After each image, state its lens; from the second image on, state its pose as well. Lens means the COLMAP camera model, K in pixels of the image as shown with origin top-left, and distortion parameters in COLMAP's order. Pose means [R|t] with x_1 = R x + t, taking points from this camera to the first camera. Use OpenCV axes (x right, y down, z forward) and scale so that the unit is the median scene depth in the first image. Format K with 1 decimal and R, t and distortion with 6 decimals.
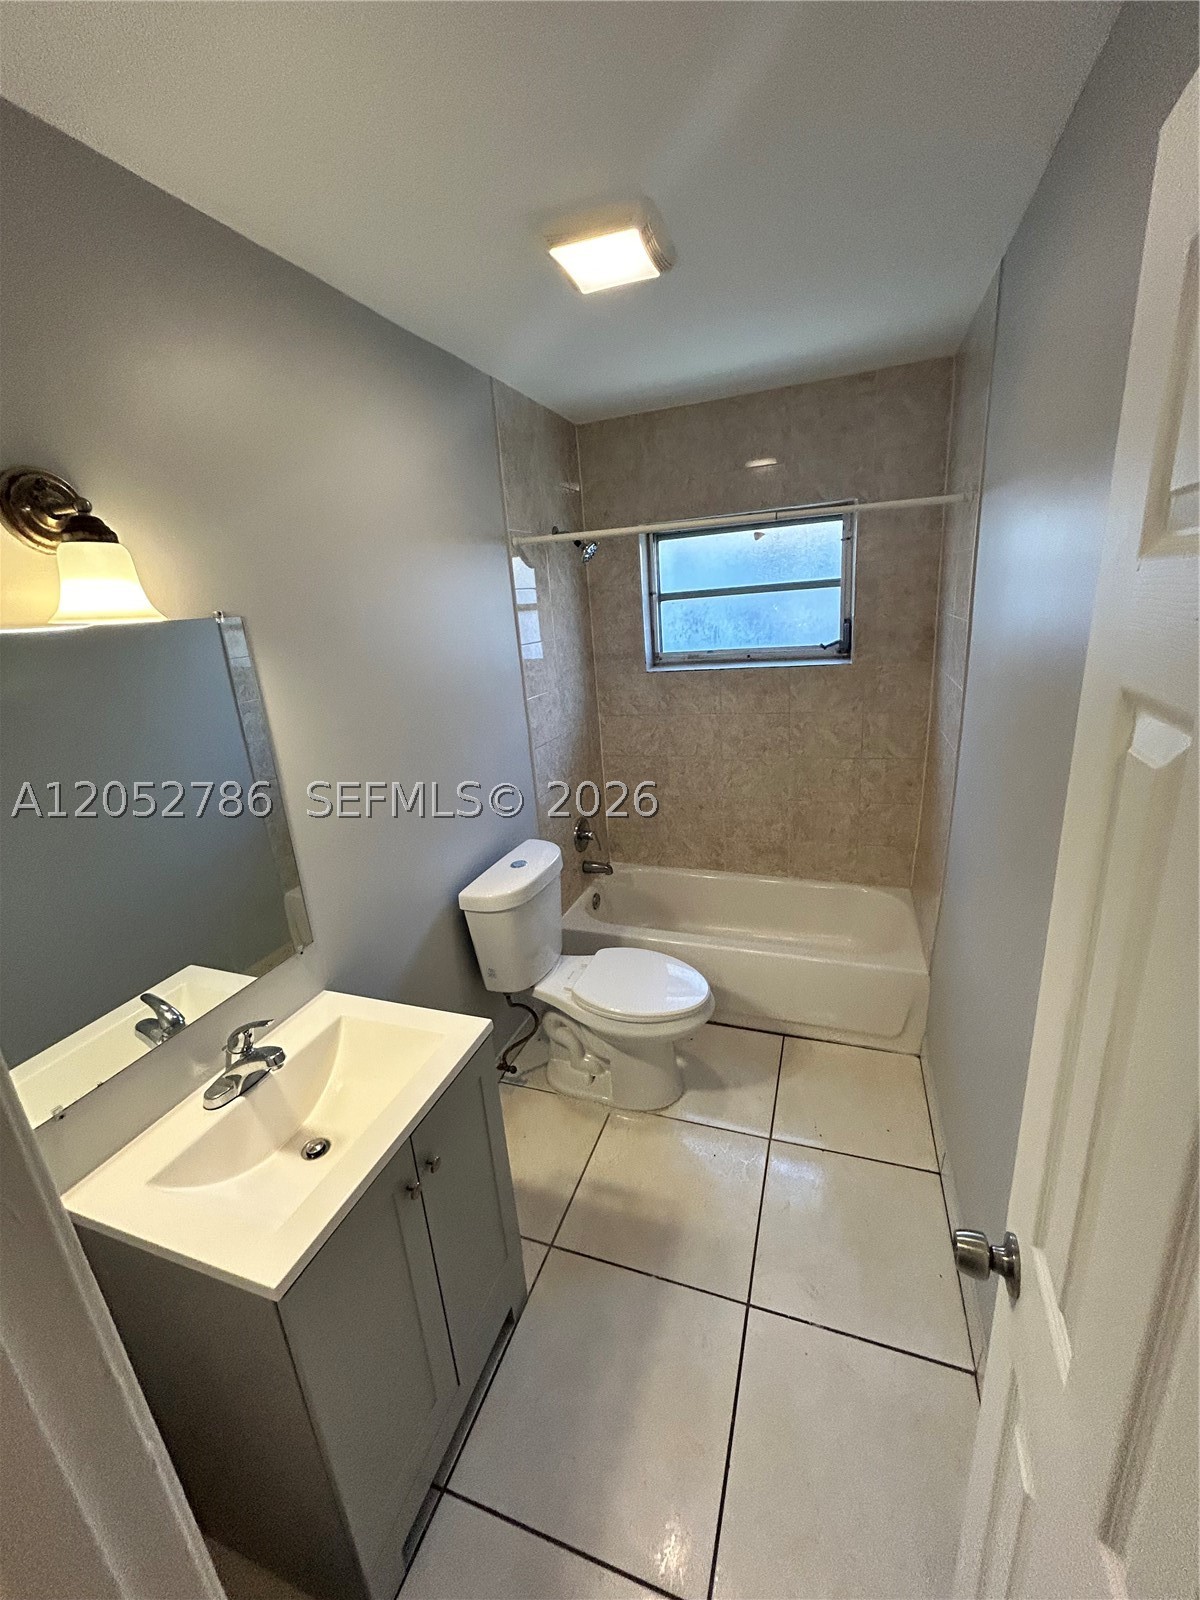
lens RADIAL K [[645.4, 0, 598.2], [0, 645.4, 798.4], [0, 0, 1]] dist [-0.000233, 0.000143]
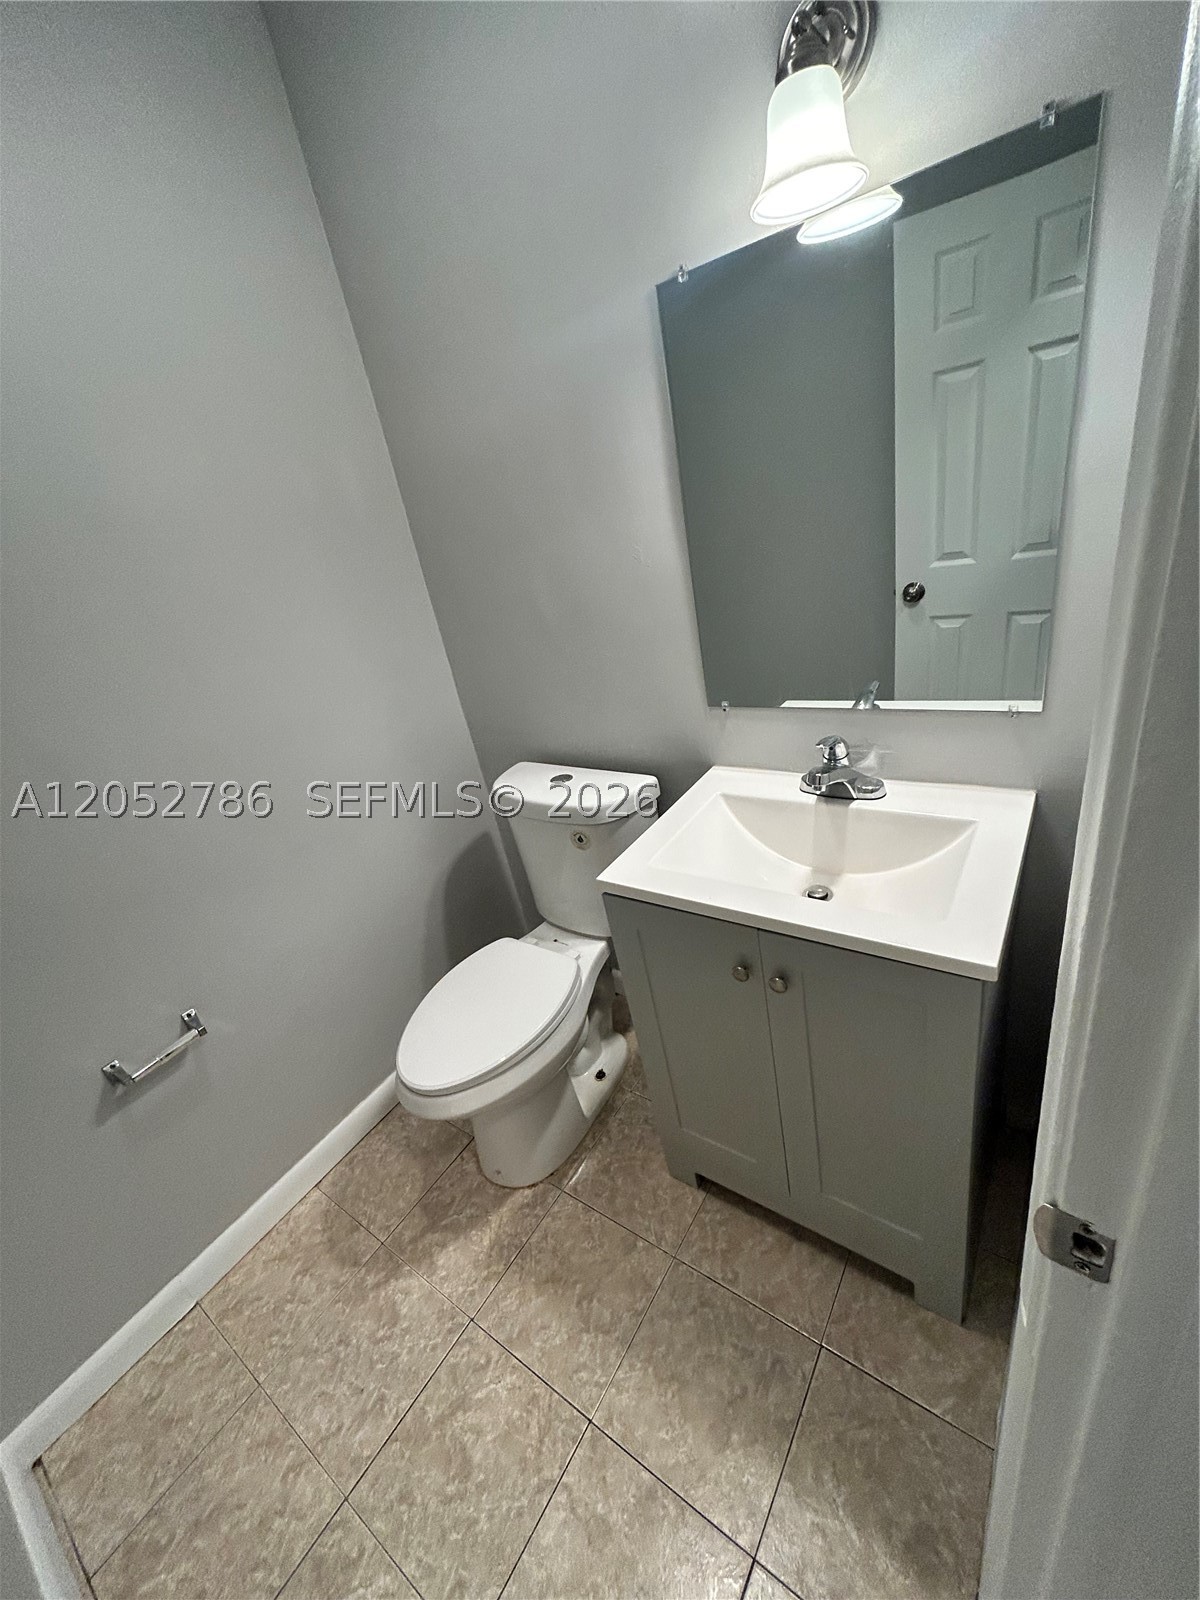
lens RADIAL K [[636.6, 0, 601.6], [0, 636.6, 795.2], [0, 0, 1]] dist [-0.000449, -0.000136]
pose [[-0.250123, 0.513290, -0.820958, 0.149450], [-0.073930, 0.835309, 0.544787, -0.023273], [0.965387, 0.196957, -0.170983, 0.385384]]
